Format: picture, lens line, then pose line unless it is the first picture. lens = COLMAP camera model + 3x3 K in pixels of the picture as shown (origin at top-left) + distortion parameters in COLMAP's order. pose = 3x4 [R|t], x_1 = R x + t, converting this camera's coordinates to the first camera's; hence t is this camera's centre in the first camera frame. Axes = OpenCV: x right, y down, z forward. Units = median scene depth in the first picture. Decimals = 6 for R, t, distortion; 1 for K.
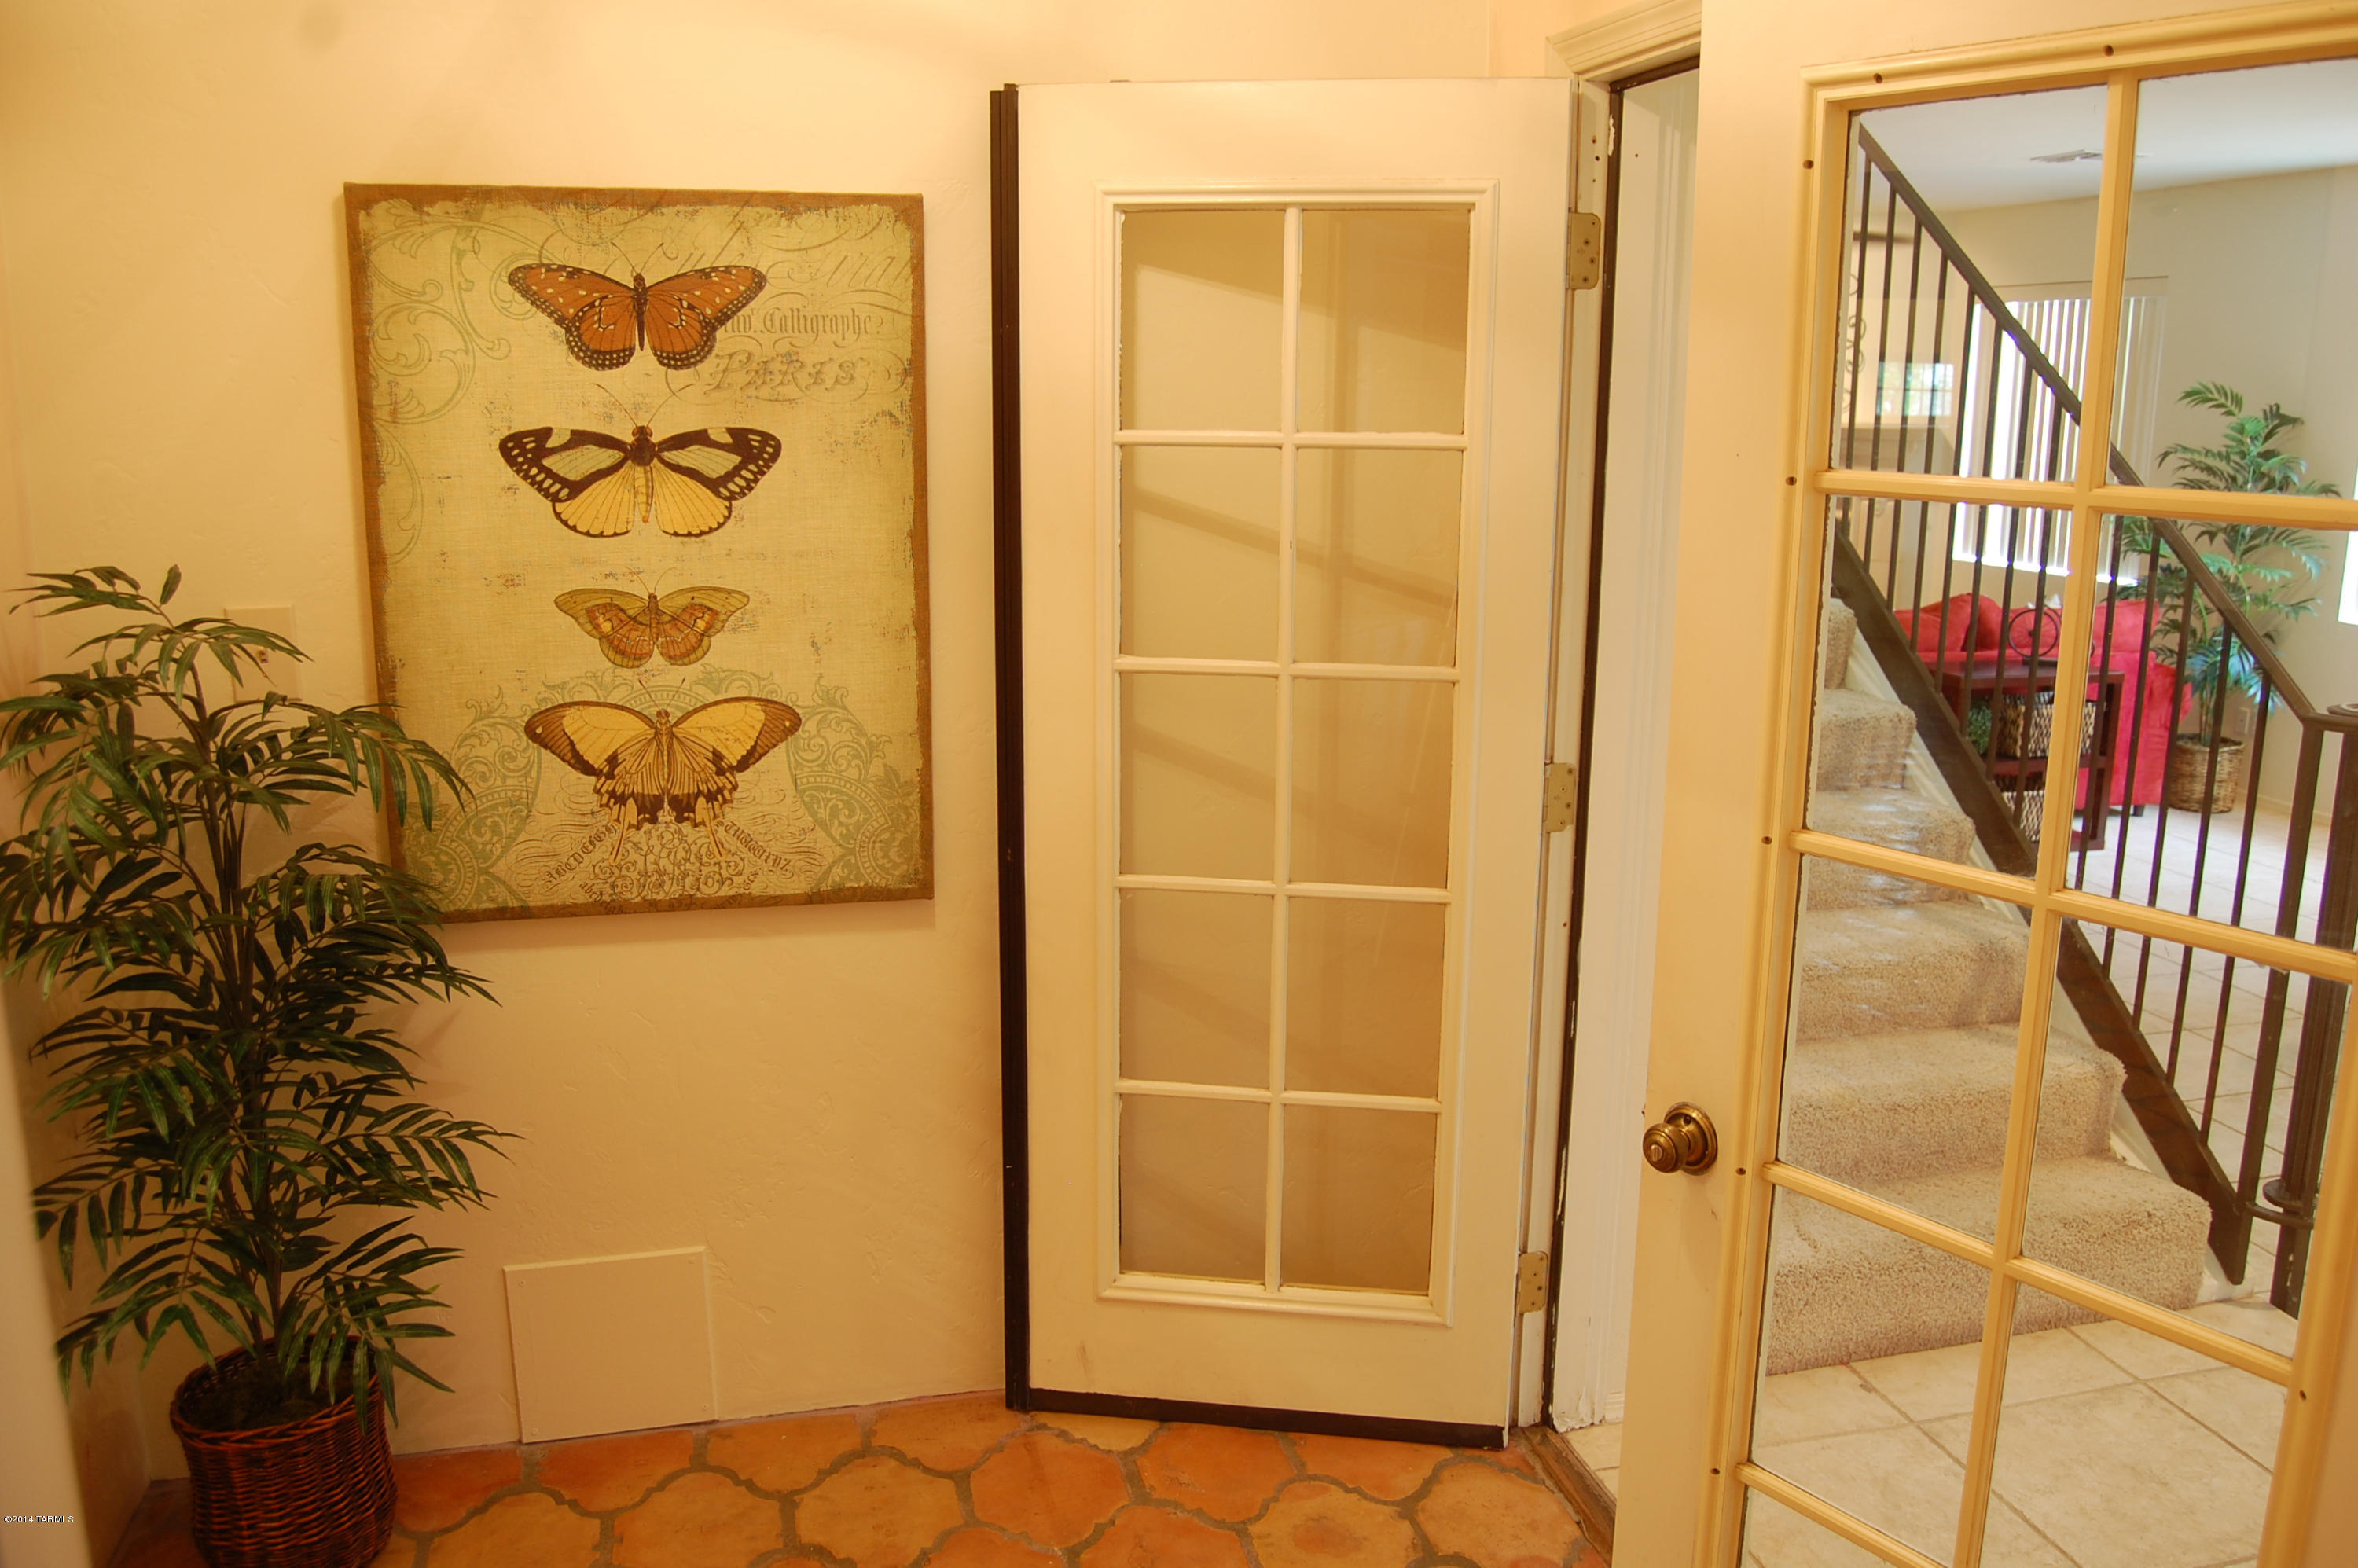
lens RADIAL K [[1857.9, 0, 1178.6], [0, 1857.9, 800.1], [0, 0, 1]] dist [-0.097956, 0.044442]
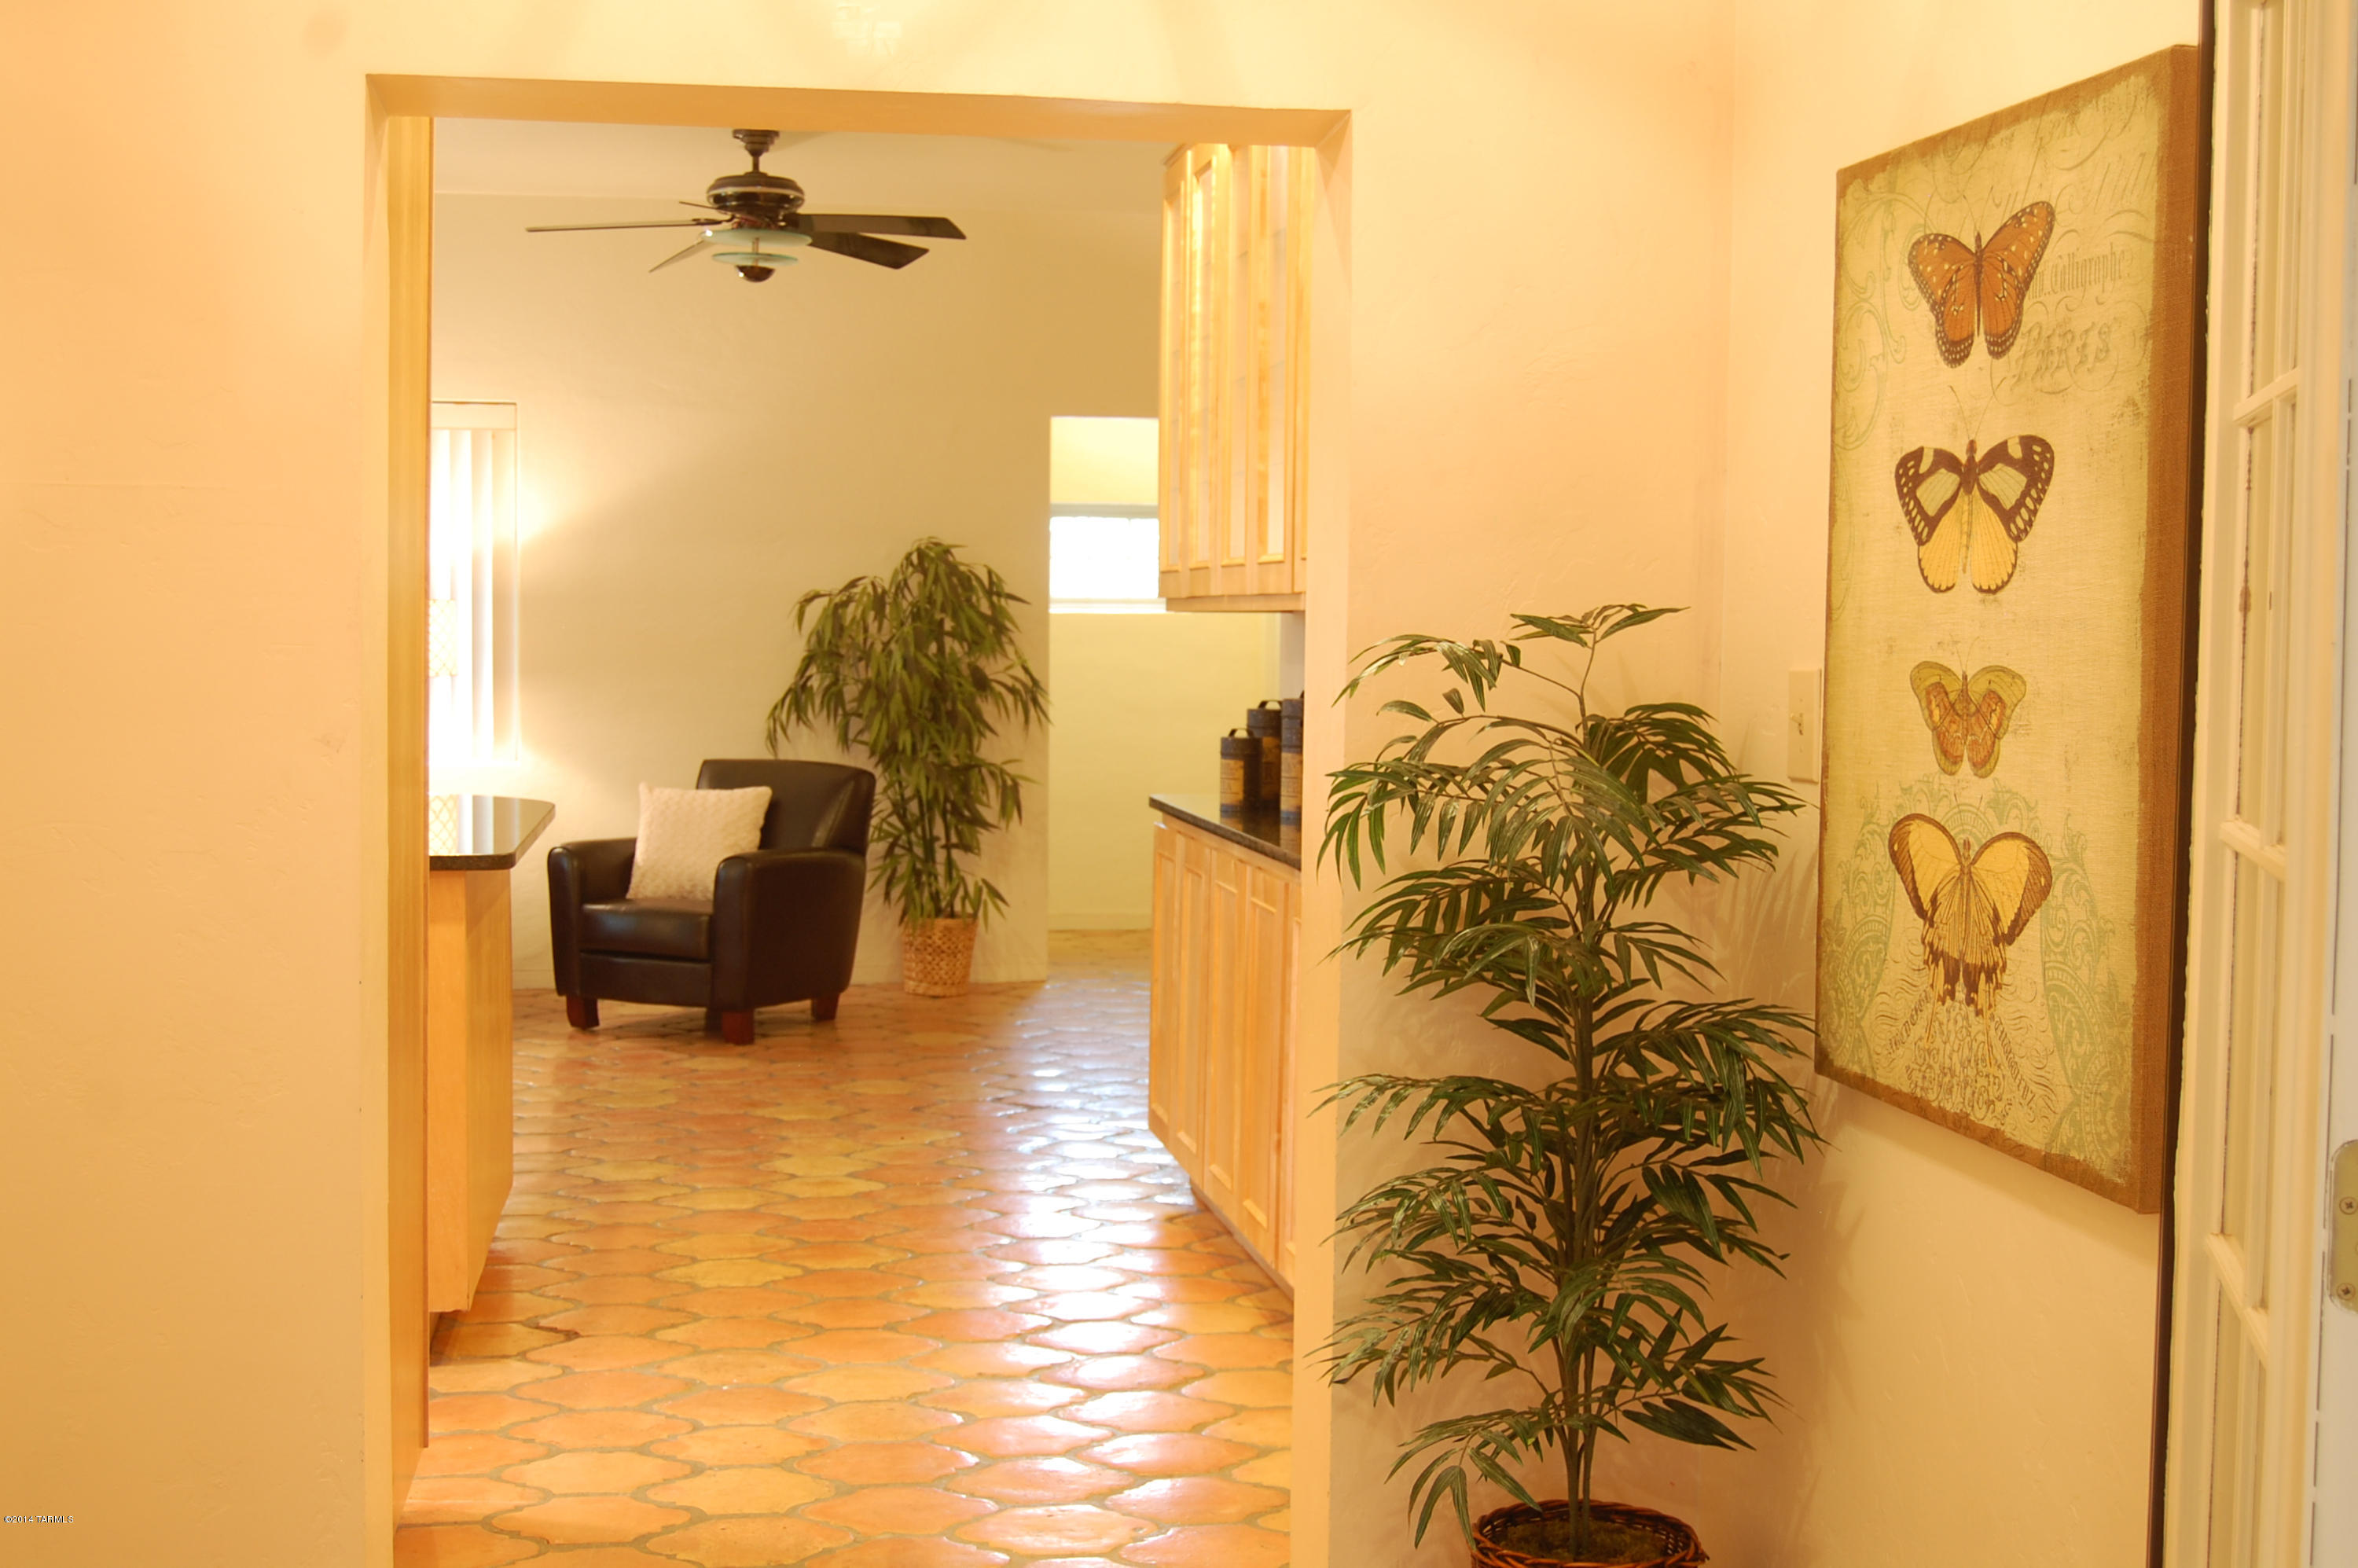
lens RADIAL K [[2933.7, 0, 1182.9], [0, 2933.7, 782.7], [0, 0, 1]] dist [-0.027307, 0.000000]
pose [[-0.082820, 0.050060, -0.995306, 0.859232], [-0.230870, 0.970604, 0.068028, -0.076874], [0.969453, 0.235420, -0.068828, 0.784805]]
